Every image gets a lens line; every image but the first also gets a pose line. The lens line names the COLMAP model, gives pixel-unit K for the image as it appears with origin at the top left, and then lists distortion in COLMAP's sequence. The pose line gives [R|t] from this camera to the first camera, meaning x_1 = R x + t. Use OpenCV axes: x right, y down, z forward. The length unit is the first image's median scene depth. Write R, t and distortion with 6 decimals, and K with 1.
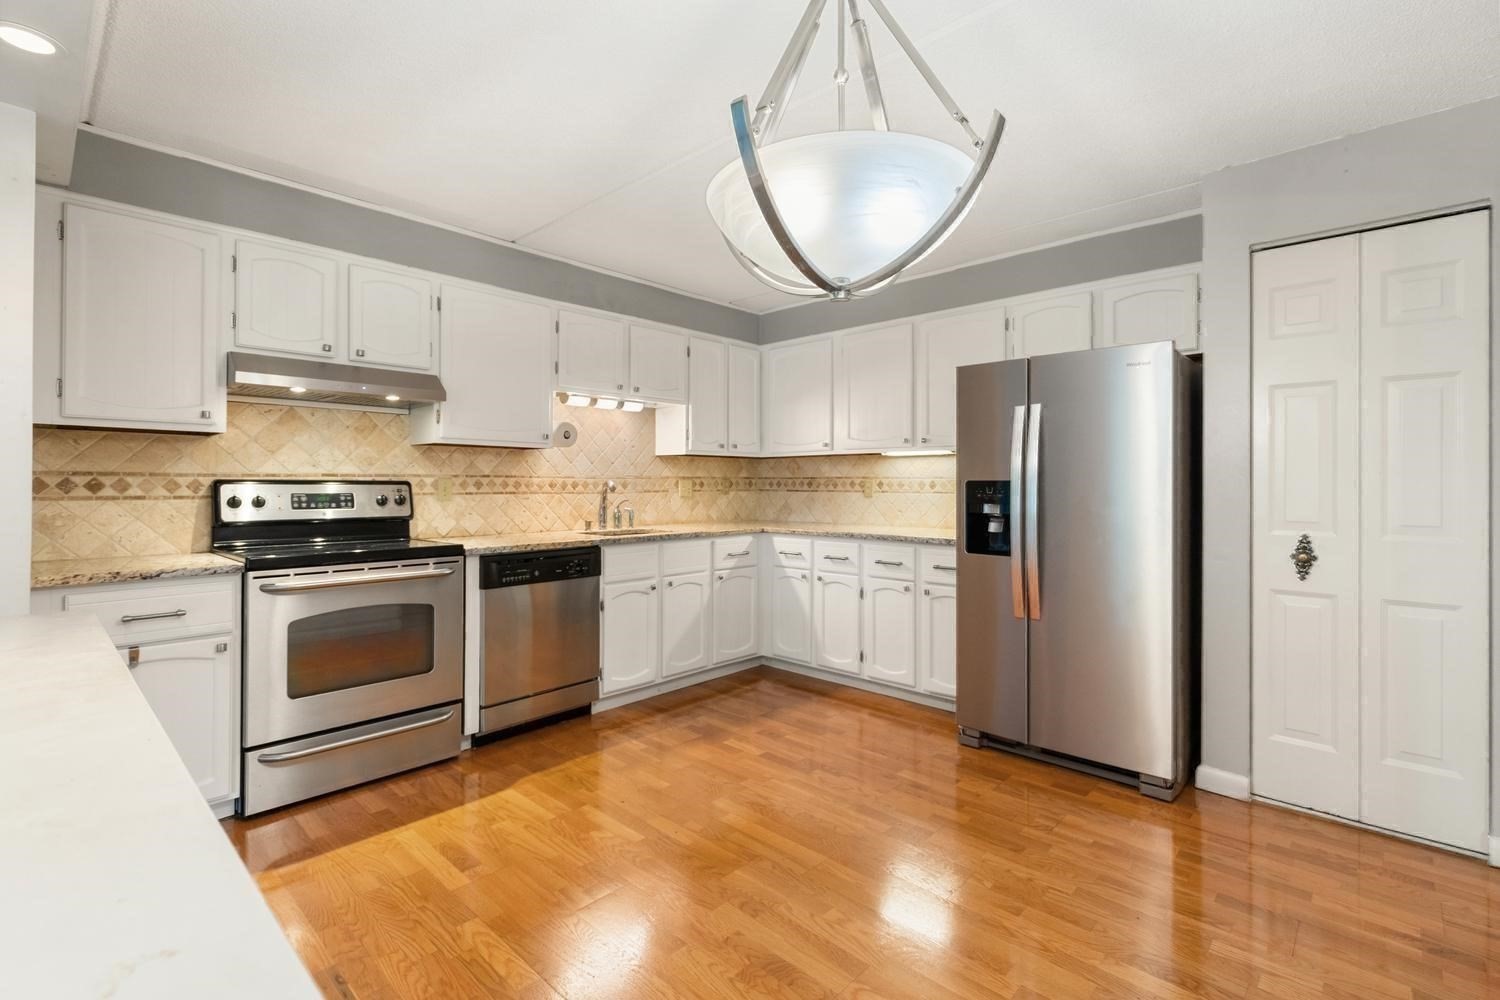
lens RADIAL K [[673.7, 0, 748.7], [0, 673.7, 479.5], [0, 0, 1]] dist [0.001714, -0.000312]
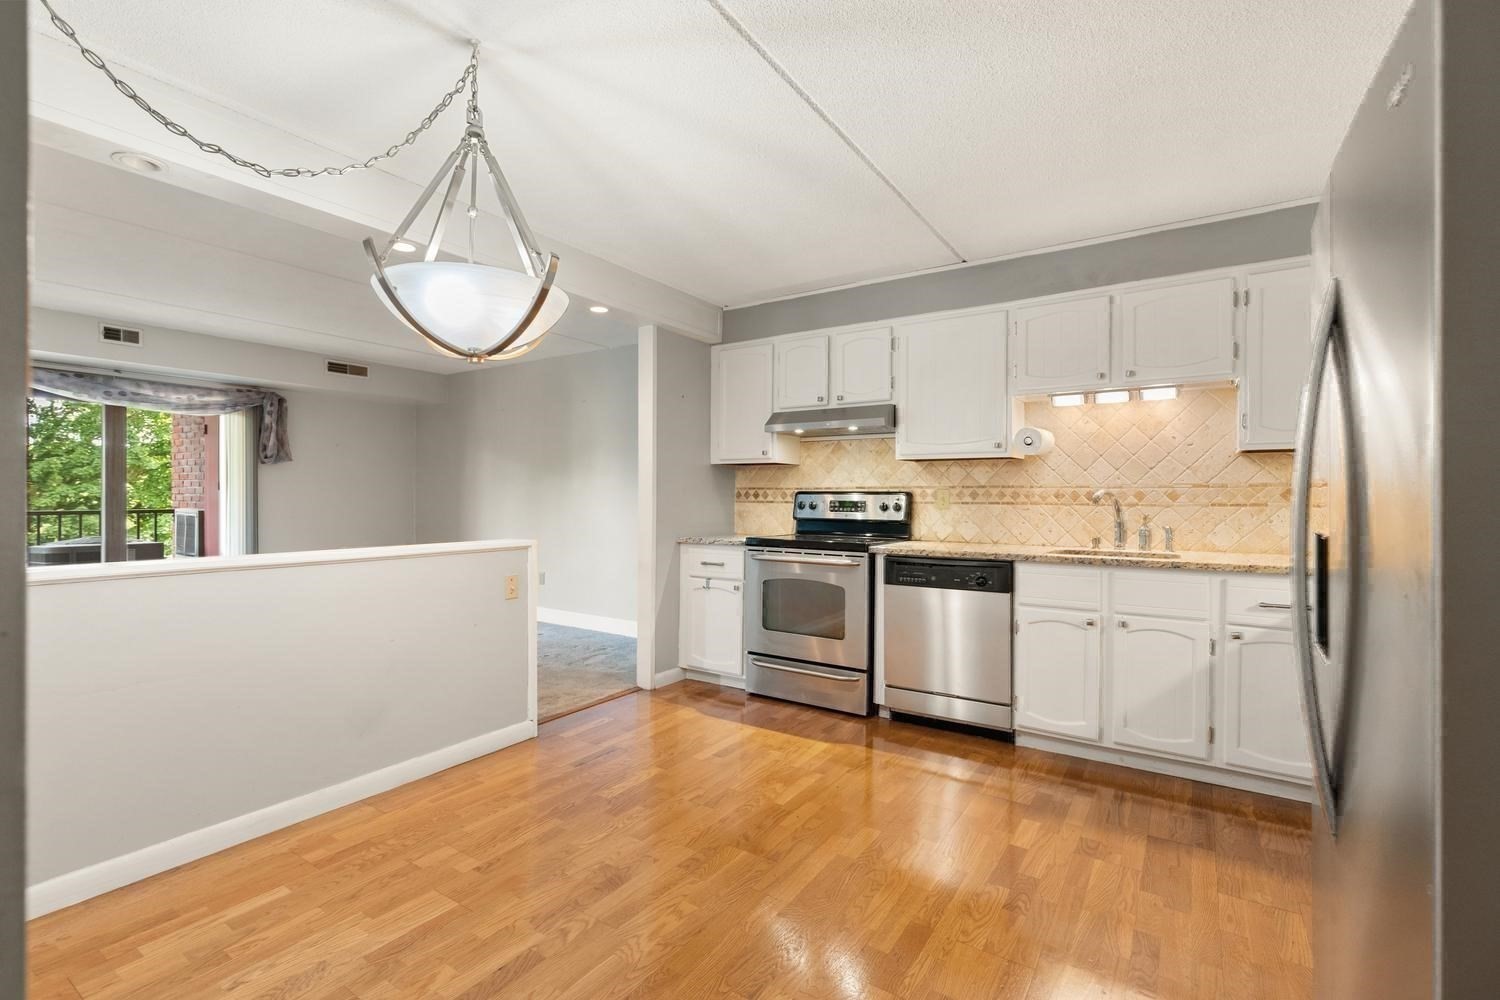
lens RADIAL K [[673.9, 0, 741.5], [0, 673.9, 493.7], [0, 0, 1]] dist [0.004177, 0.000141]
pose [[0.161991, -0.004104, -0.986784, 0.611129], [0.002920, 0.999989, -0.003679, 0.008856], [0.986788, -0.002286, 0.162001, 0.481968]]
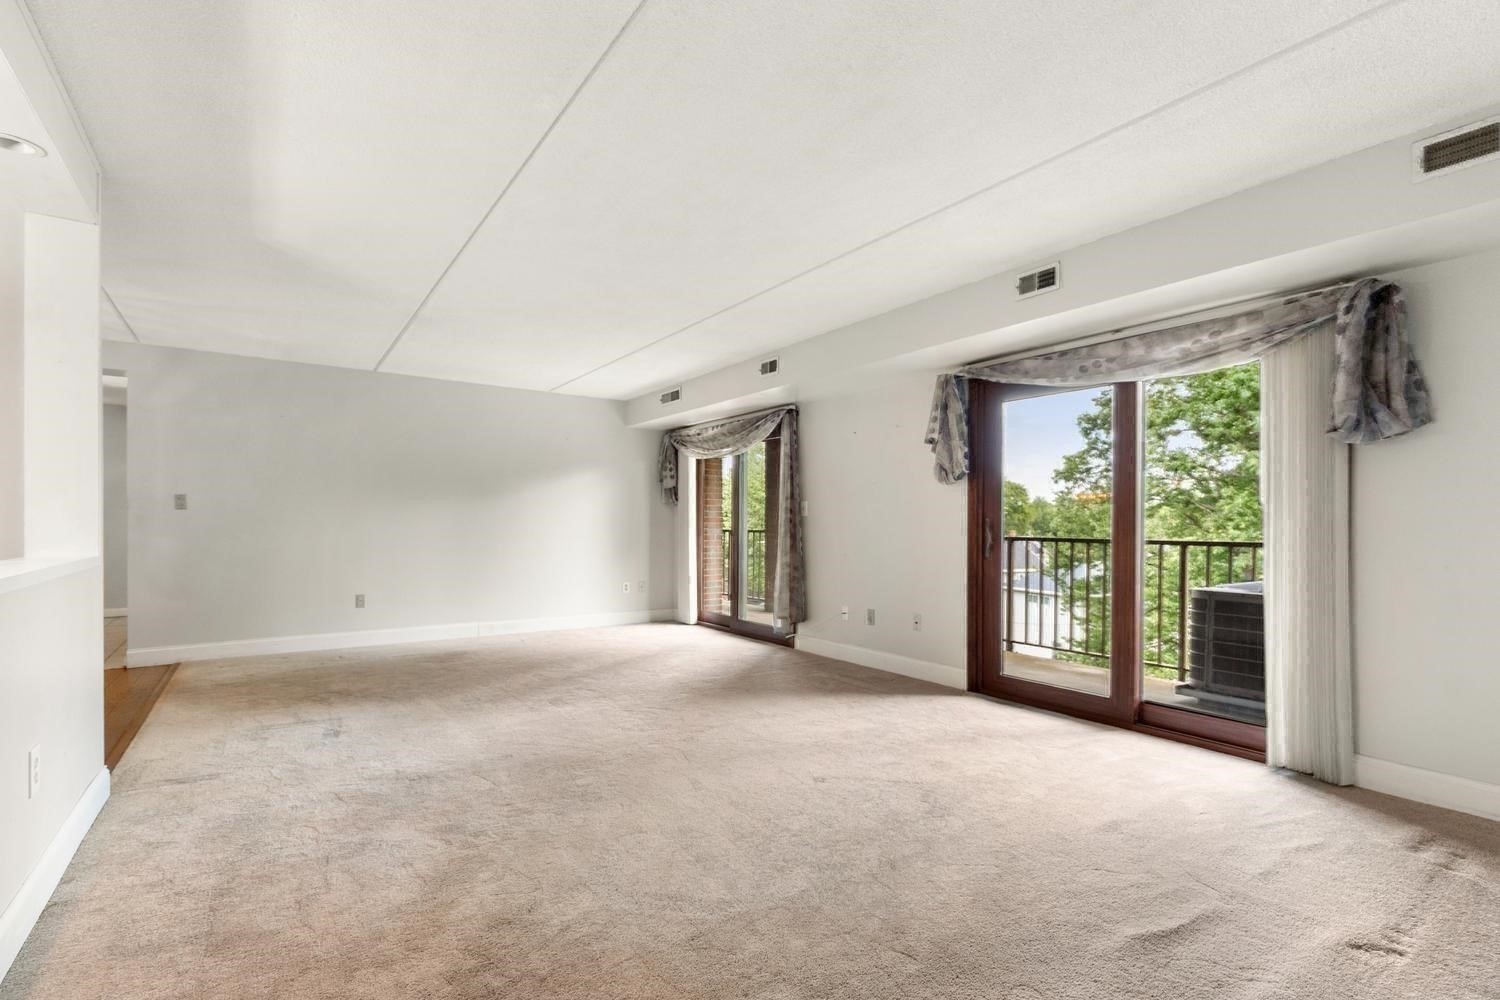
lens RADIAL K [[688.7, 0, 744.7], [0, 688.7, 529.3], [0, 0, 1]] dist [0.003363, 0.000307]
pose [[-0.977946, -0.011825, 0.208522, -0.784638], [-0.012105, 0.999927, -0.000064, 0.029937], [-0.208506, -0.002587, -0.978018, 0.489178]]
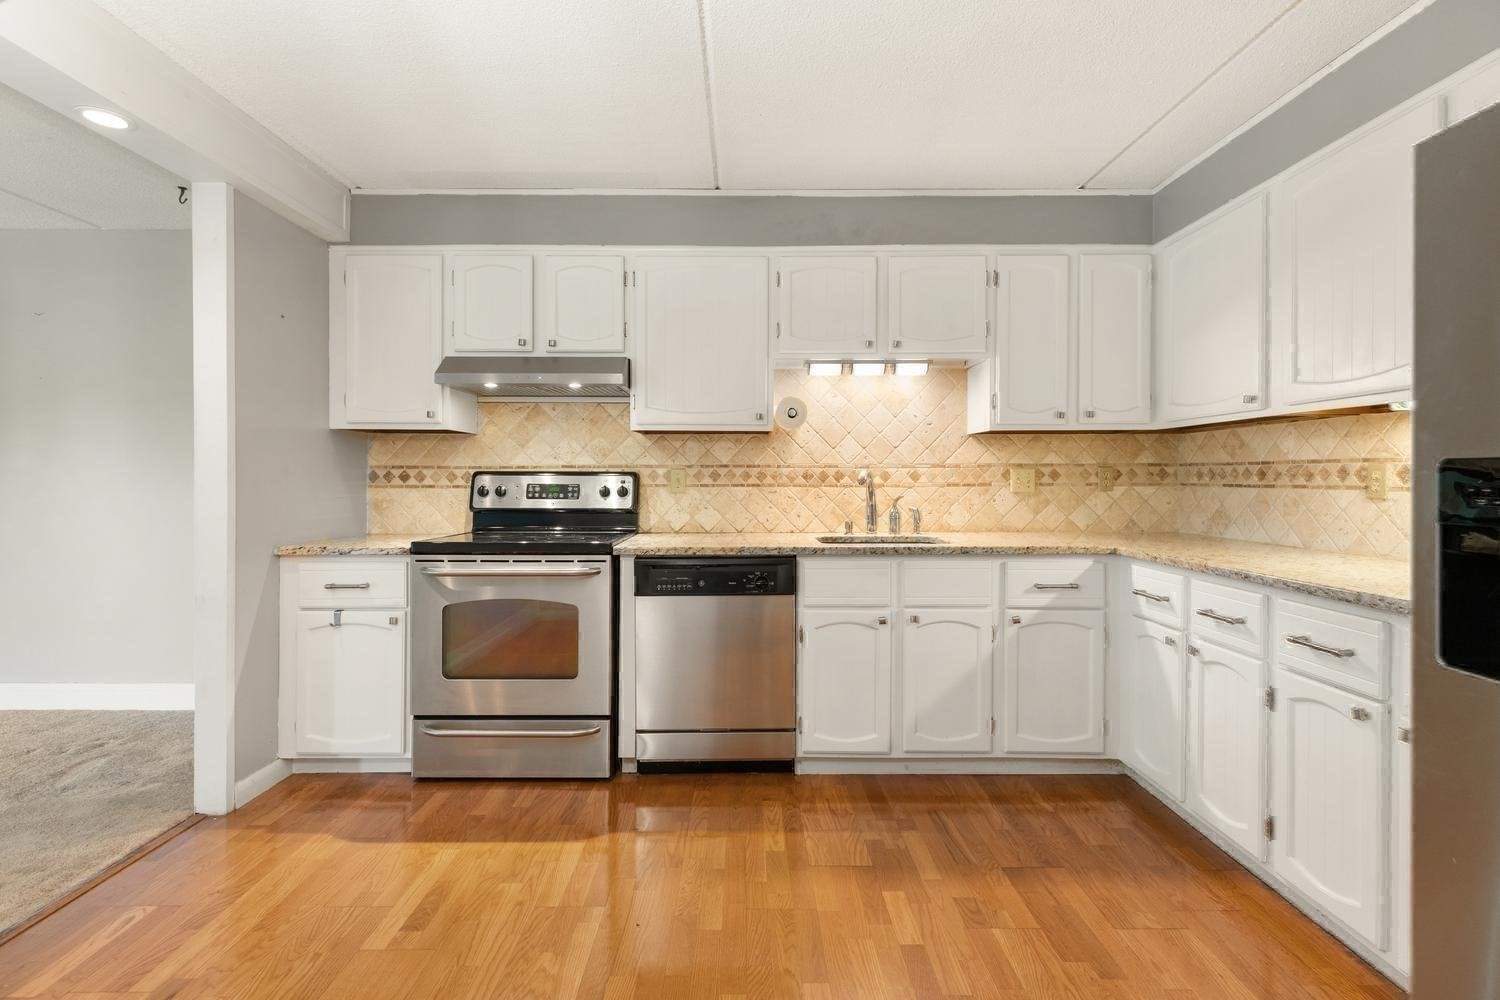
lens RADIAL K [[681.8, 0, 744.4], [0, 681.8, 480.2], [0, 0, 1]] dist [0.006738, -0.000608]
pose [[0.684978, 0.001584, -0.728562, 0.291379], [0.006094, 0.999950, 0.007903, 0.006916], [0.728538, -0.009853, 0.684935, 0.426724]]
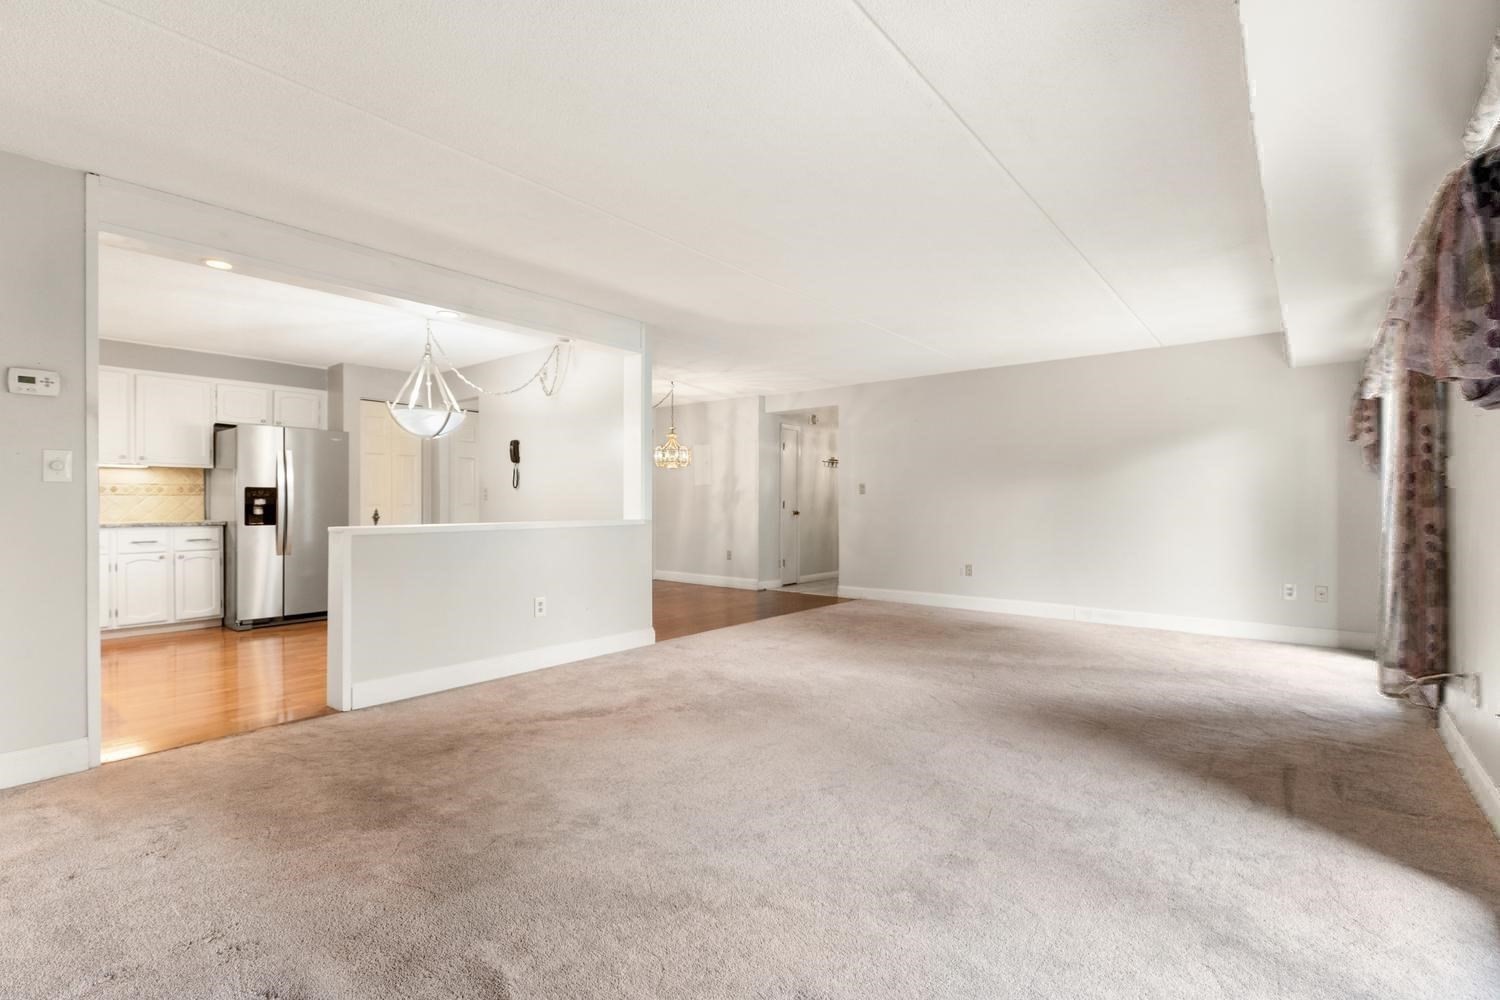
lens RADIAL K [[682.7, 0, 740.1], [0, 682.7, 503.2], [0, 0, 1]] dist [0.001922, -0.000136]
pose [[-0.064099, -0.005758, 0.997927, -1.414039], [-0.008695, 0.999949, 0.005212, 0.021766], [-0.997906, -0.008343, -0.064146, -0.199171]]
